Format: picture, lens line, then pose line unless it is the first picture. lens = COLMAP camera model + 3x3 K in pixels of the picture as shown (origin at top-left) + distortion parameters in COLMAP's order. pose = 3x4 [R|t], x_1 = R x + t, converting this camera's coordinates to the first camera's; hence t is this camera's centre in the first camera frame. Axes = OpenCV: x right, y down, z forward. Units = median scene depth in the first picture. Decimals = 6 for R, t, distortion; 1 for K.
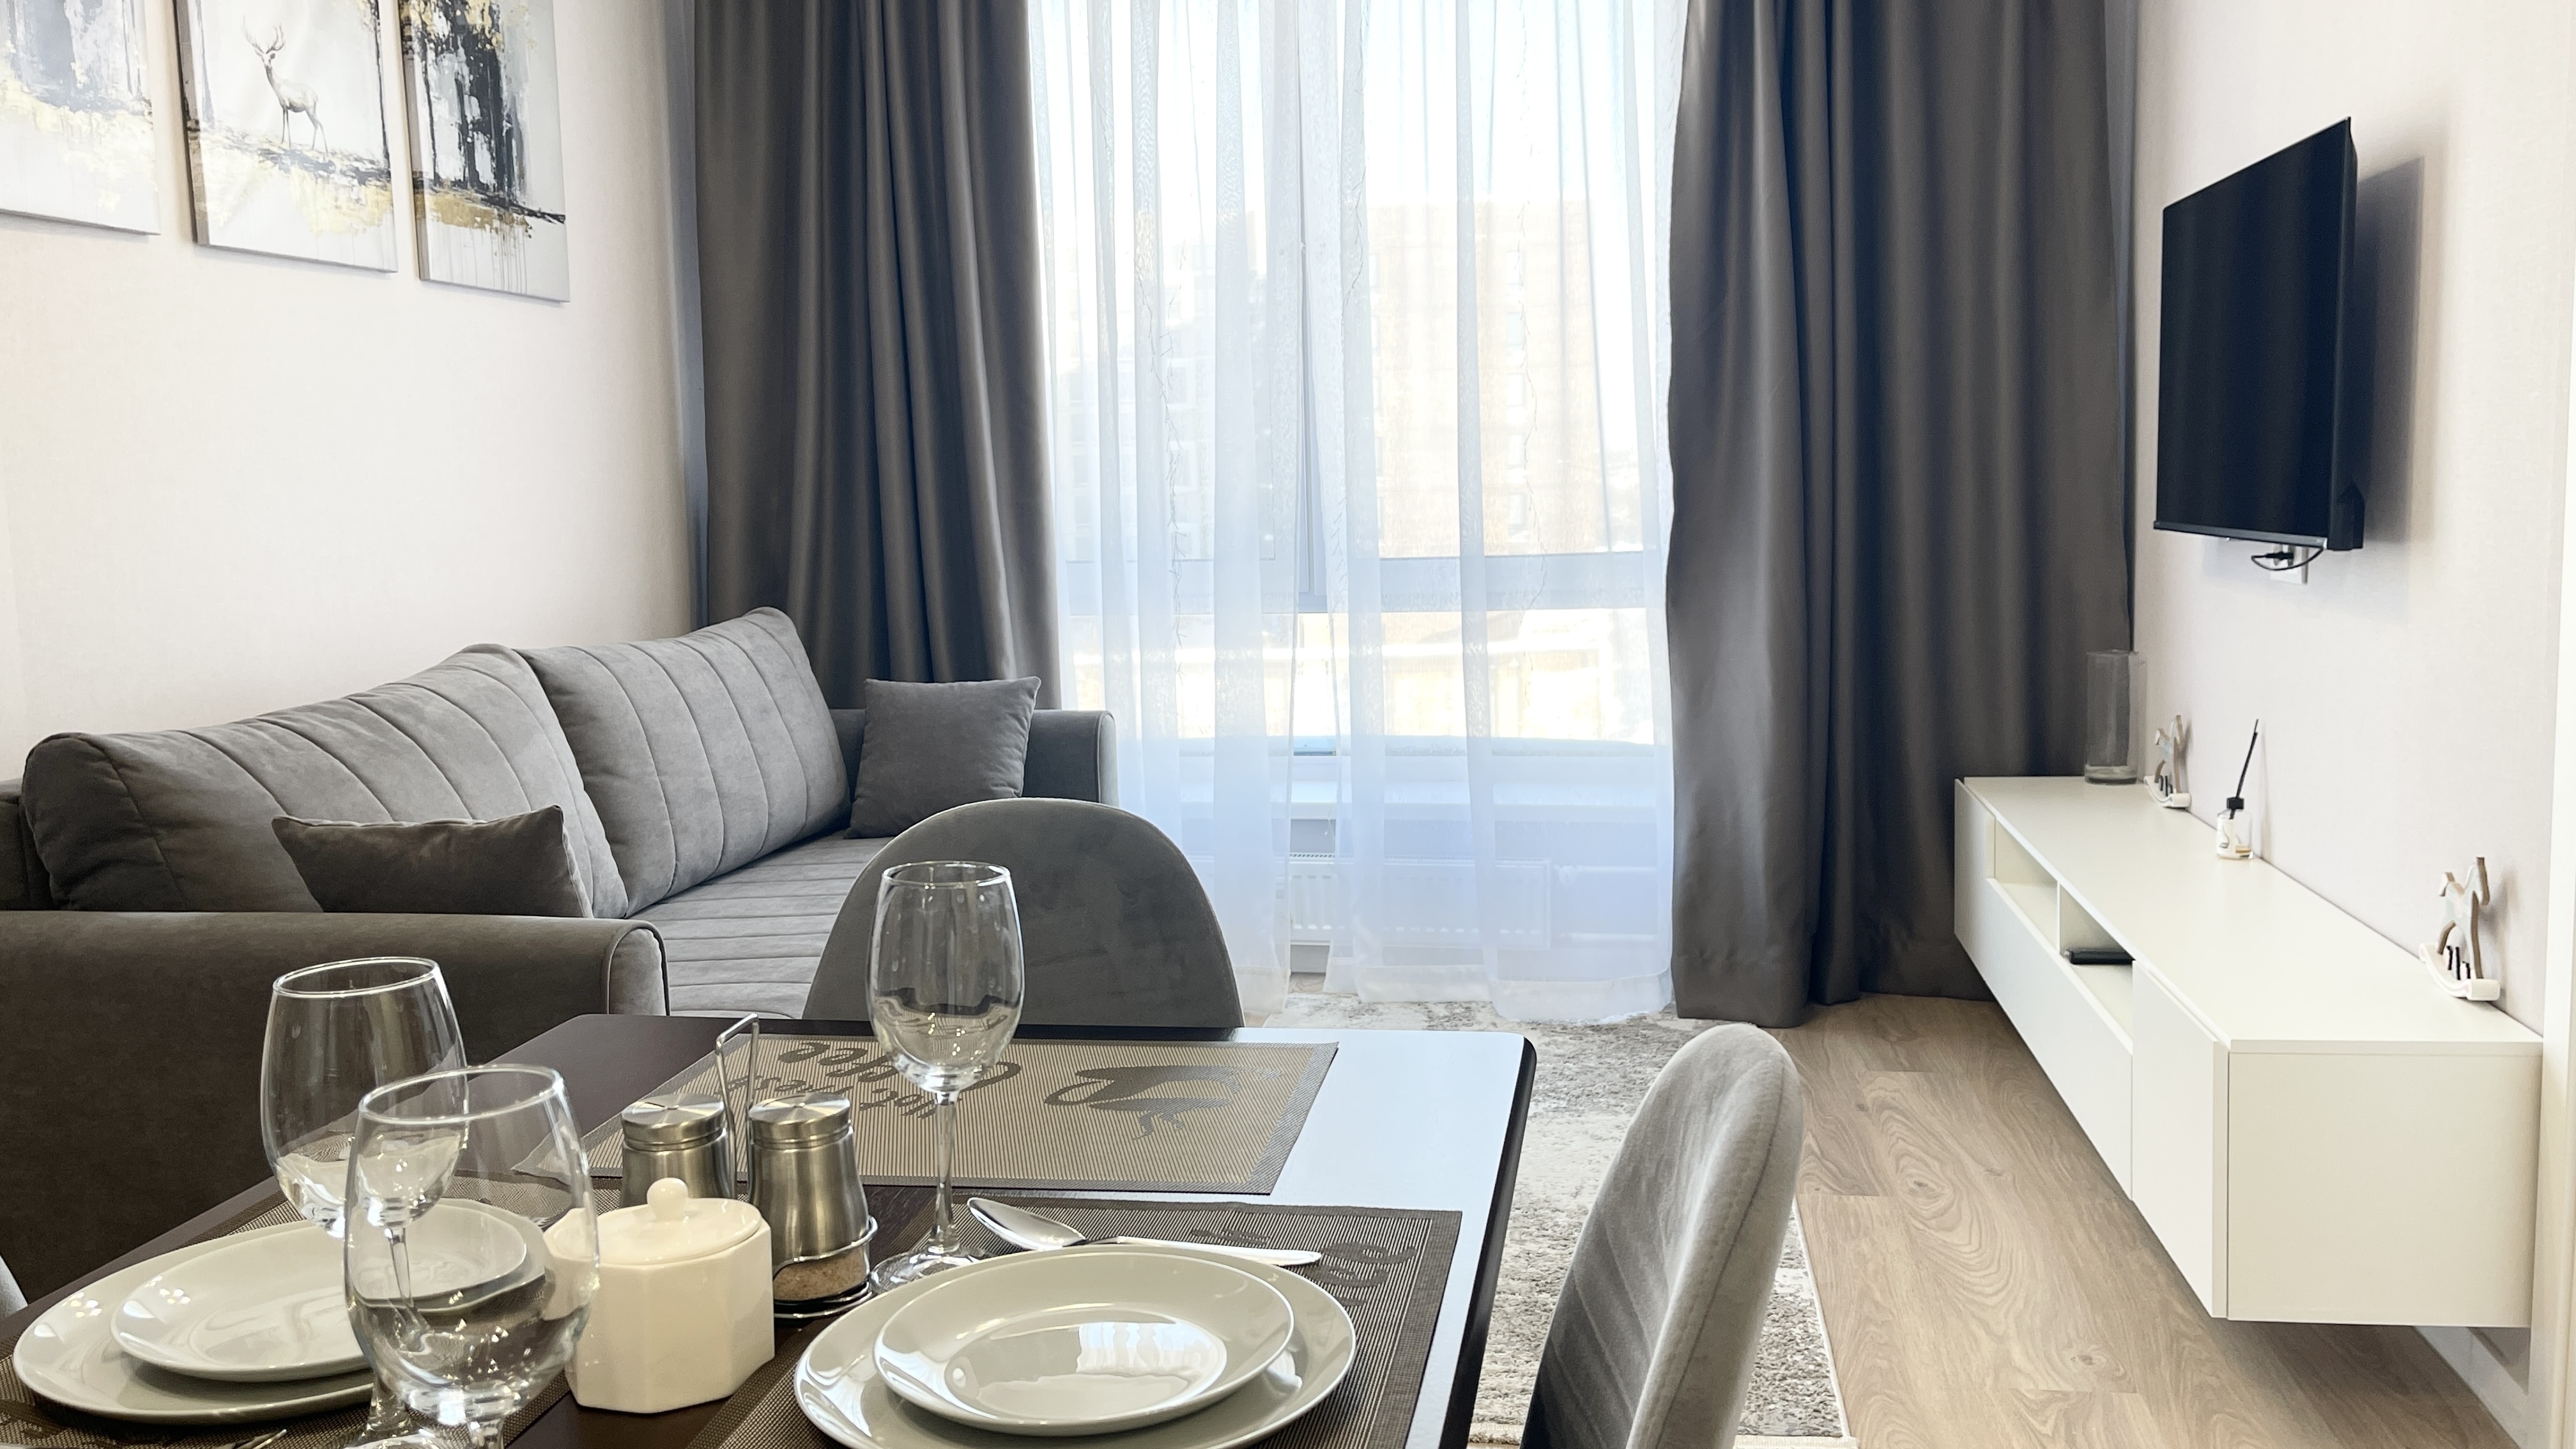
lens RADIAL K [[2084.4, 0, 1305.4], [0, 2084.4, 720.1], [0, 0, 1]] dist [0.072458, -0.091565]
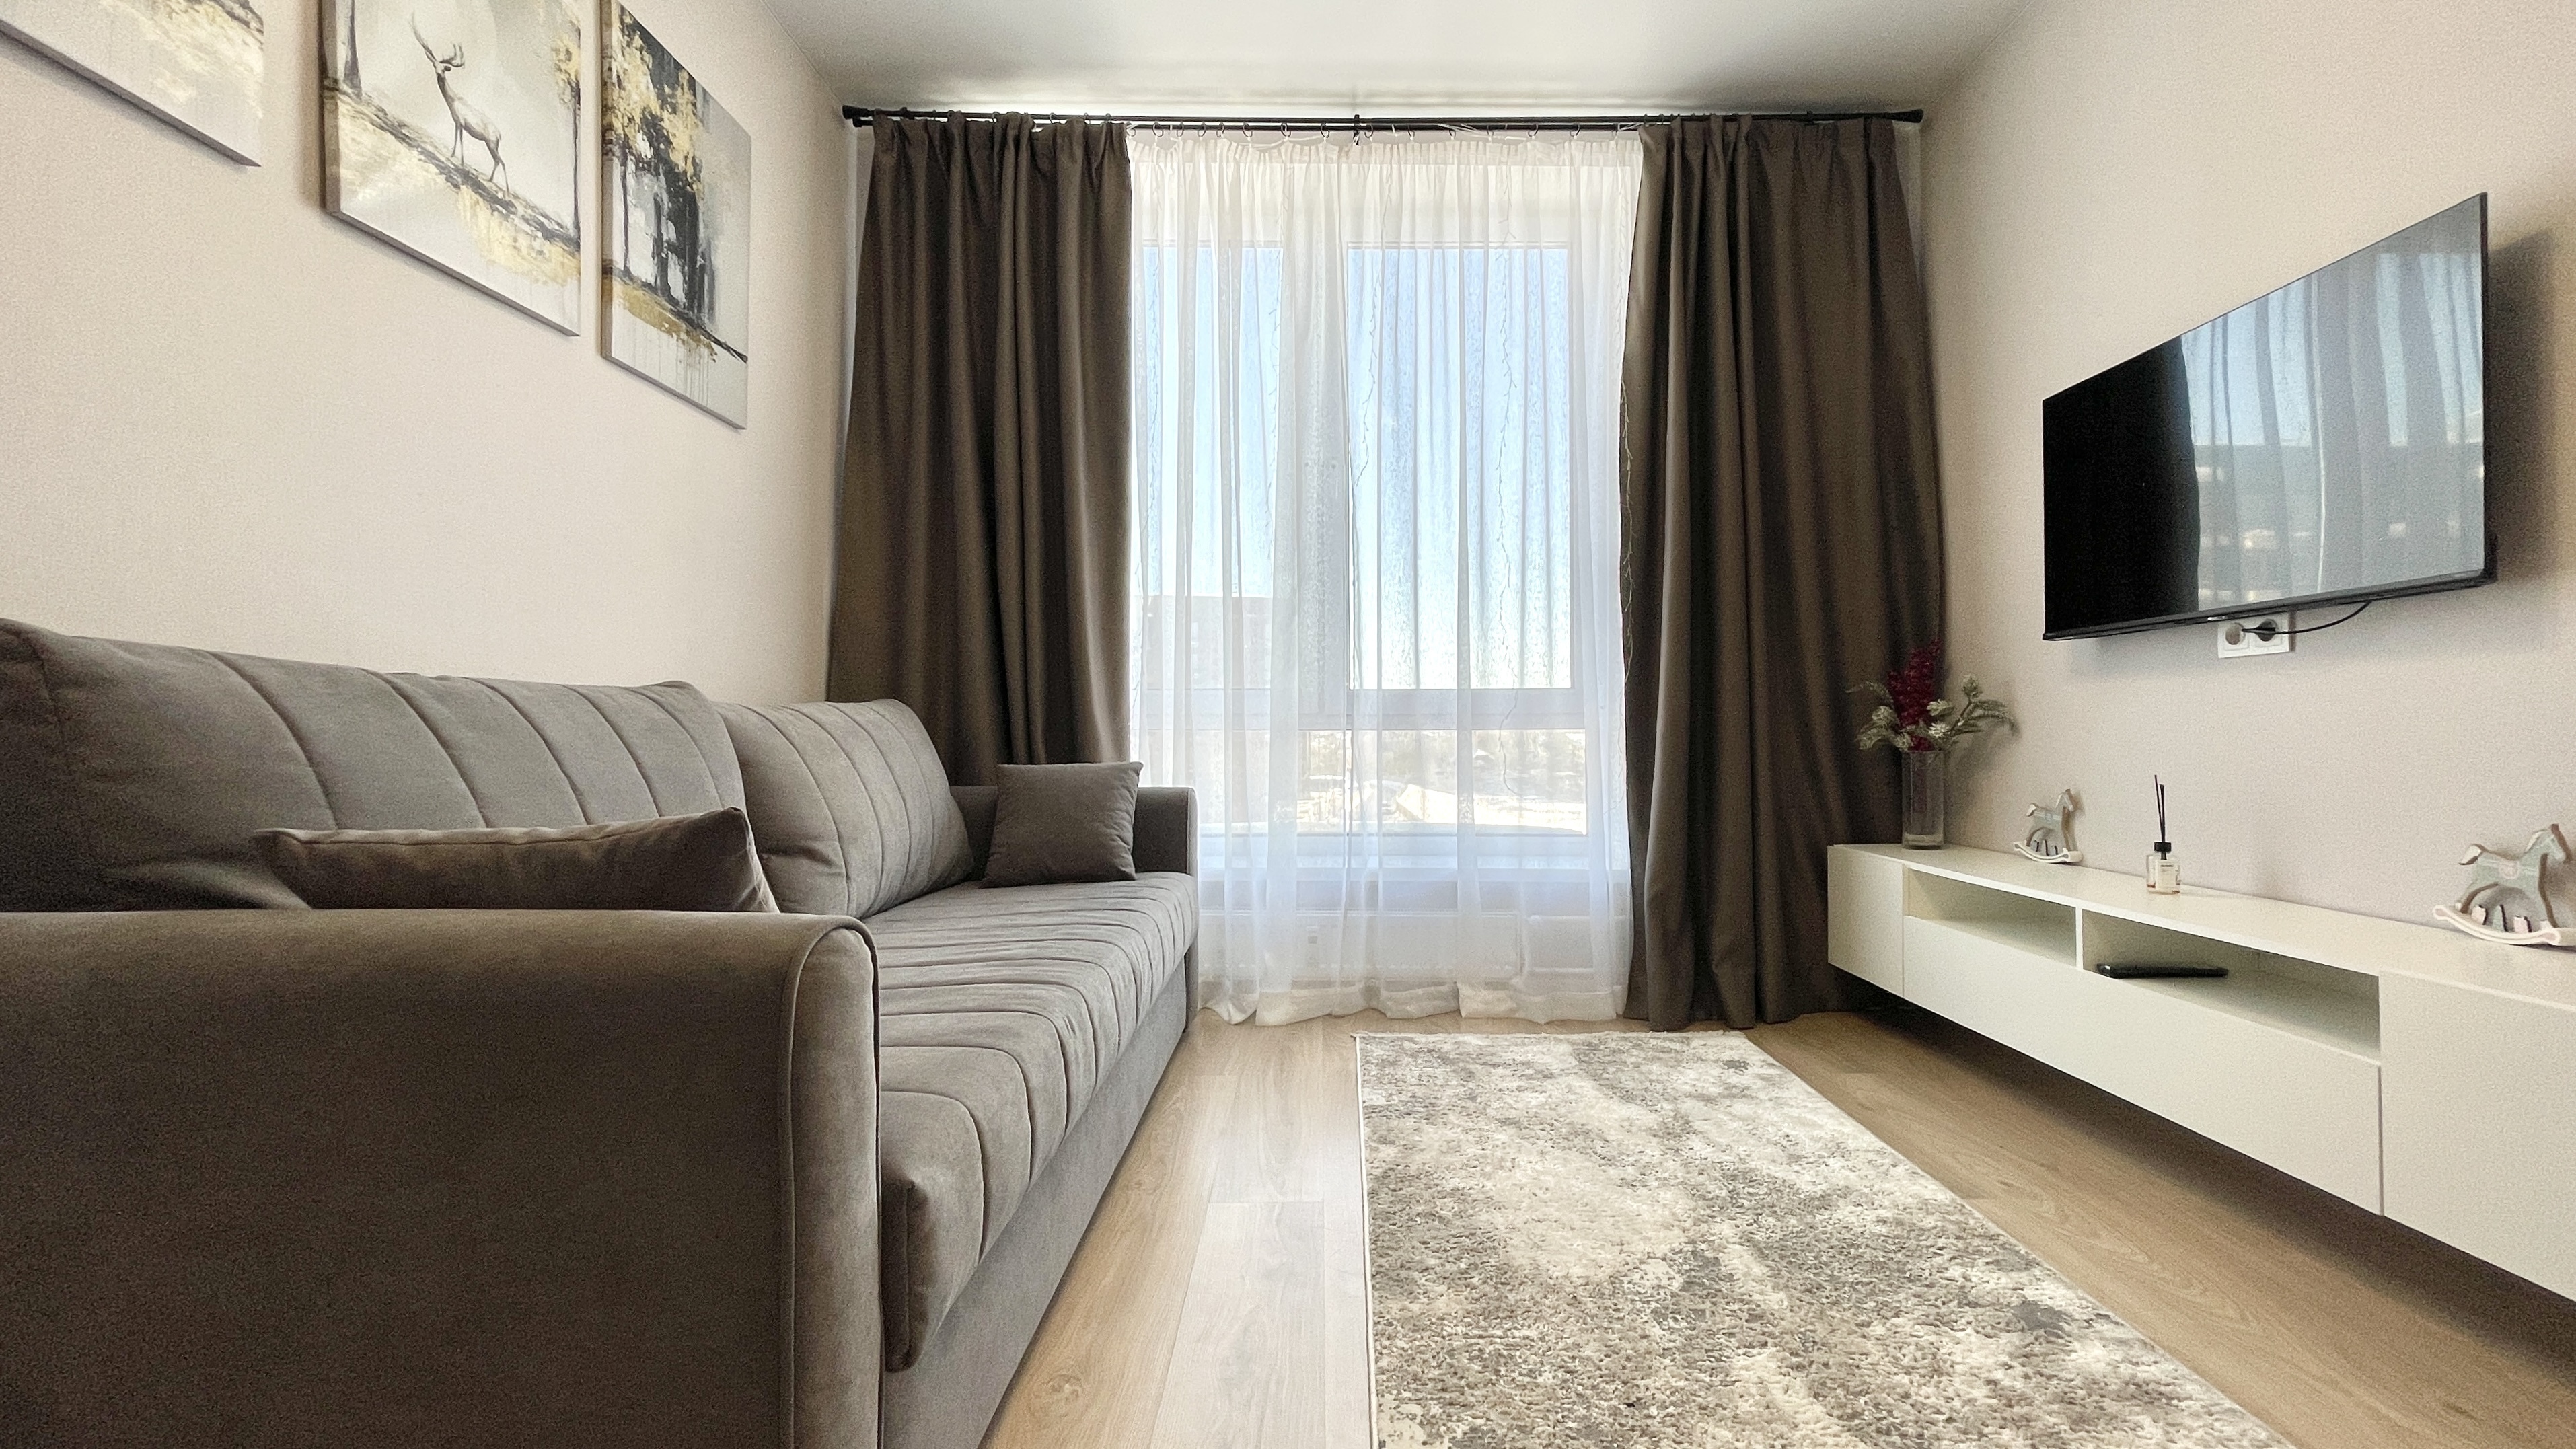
lens RADIAL K [[1092.9, 0, 1320.3], [0, 1092.9, 725.4], [0, 0, 1]] dist [-0.002279, 0.003262]
pose [[0.987334, 0.023755, 0.156867, -0.136101], [-0.003965, 0.992113, -0.125285, 0.045398], [-0.158606, 0.123076, 0.979641, 0.404869]]
